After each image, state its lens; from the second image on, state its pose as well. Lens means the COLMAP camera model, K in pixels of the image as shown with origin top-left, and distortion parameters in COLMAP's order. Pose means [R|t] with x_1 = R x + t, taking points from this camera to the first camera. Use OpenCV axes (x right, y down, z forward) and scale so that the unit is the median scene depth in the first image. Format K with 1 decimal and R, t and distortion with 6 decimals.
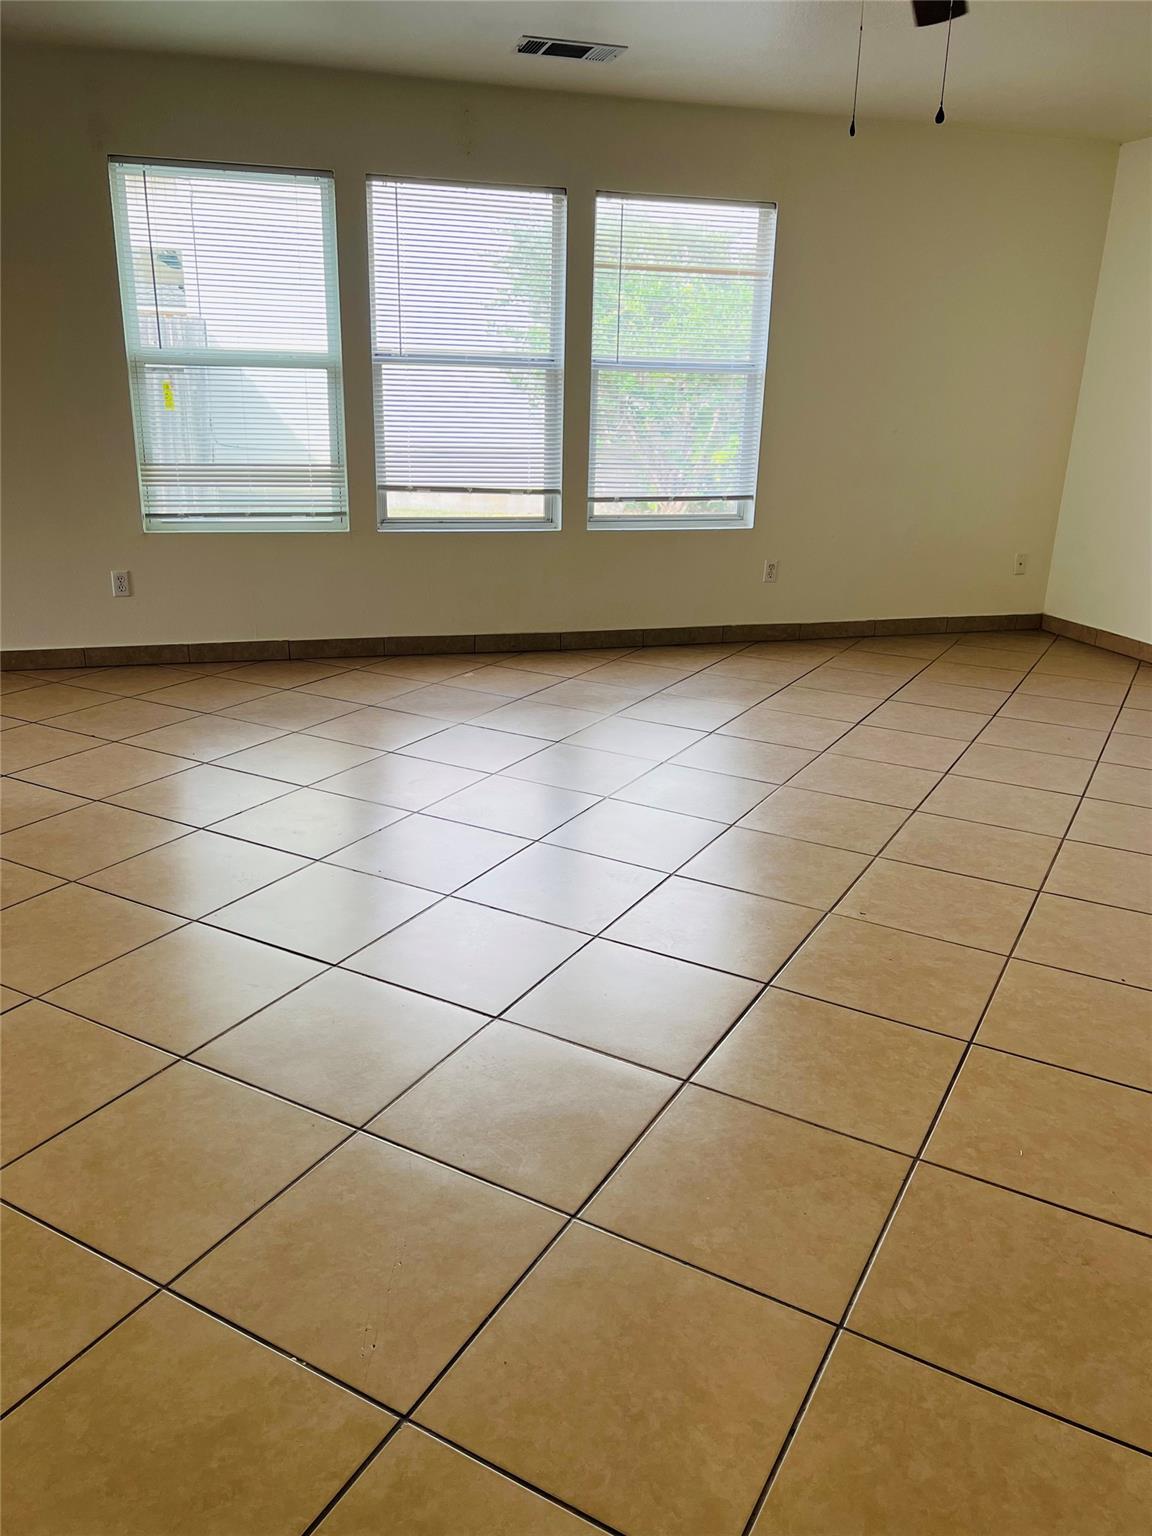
lens RADIAL K [[1161.4, 0, 576.0], [0, 1161.4, 768.0], [0, 0, 1]] dist [0.013747, -0.002674]
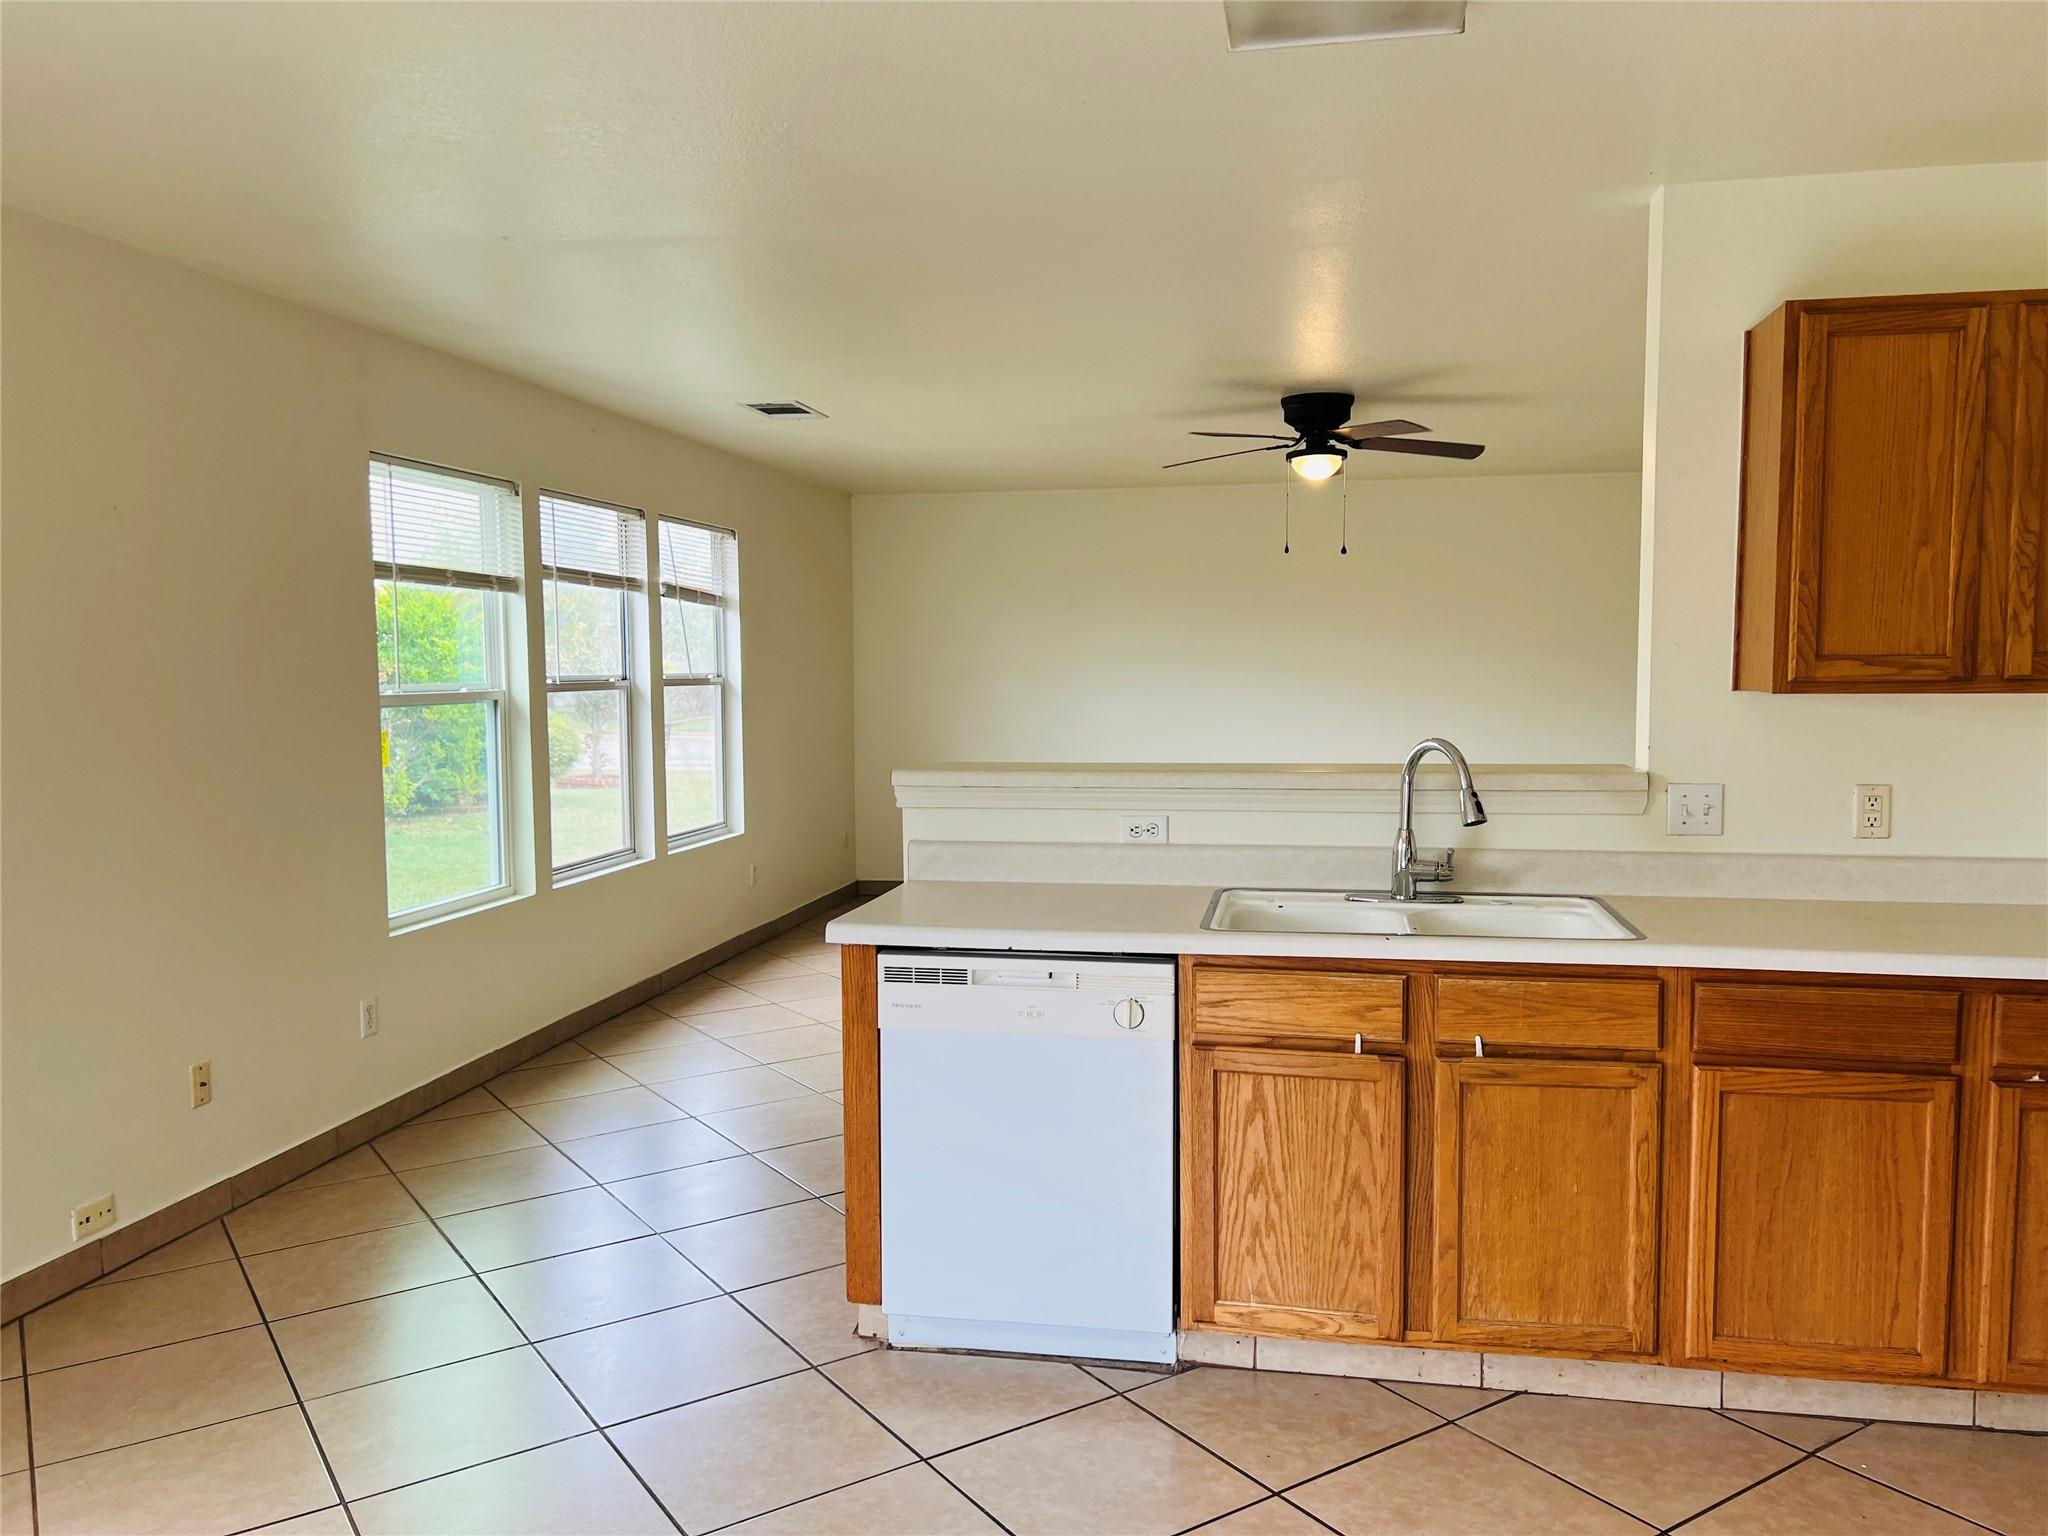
lens RADIAL K [[1548.6, 0, 1024.0], [0, 1548.6, 768.0], [0, 0, 1]] dist [0.013747, -0.002674]
pose [[0.447845, -0.089009, 0.889670, -0.990934], [0.302678, 0.951376, -0.057180, -0.125370], [-0.841321, 0.294891, 0.453010, 0.215452]]
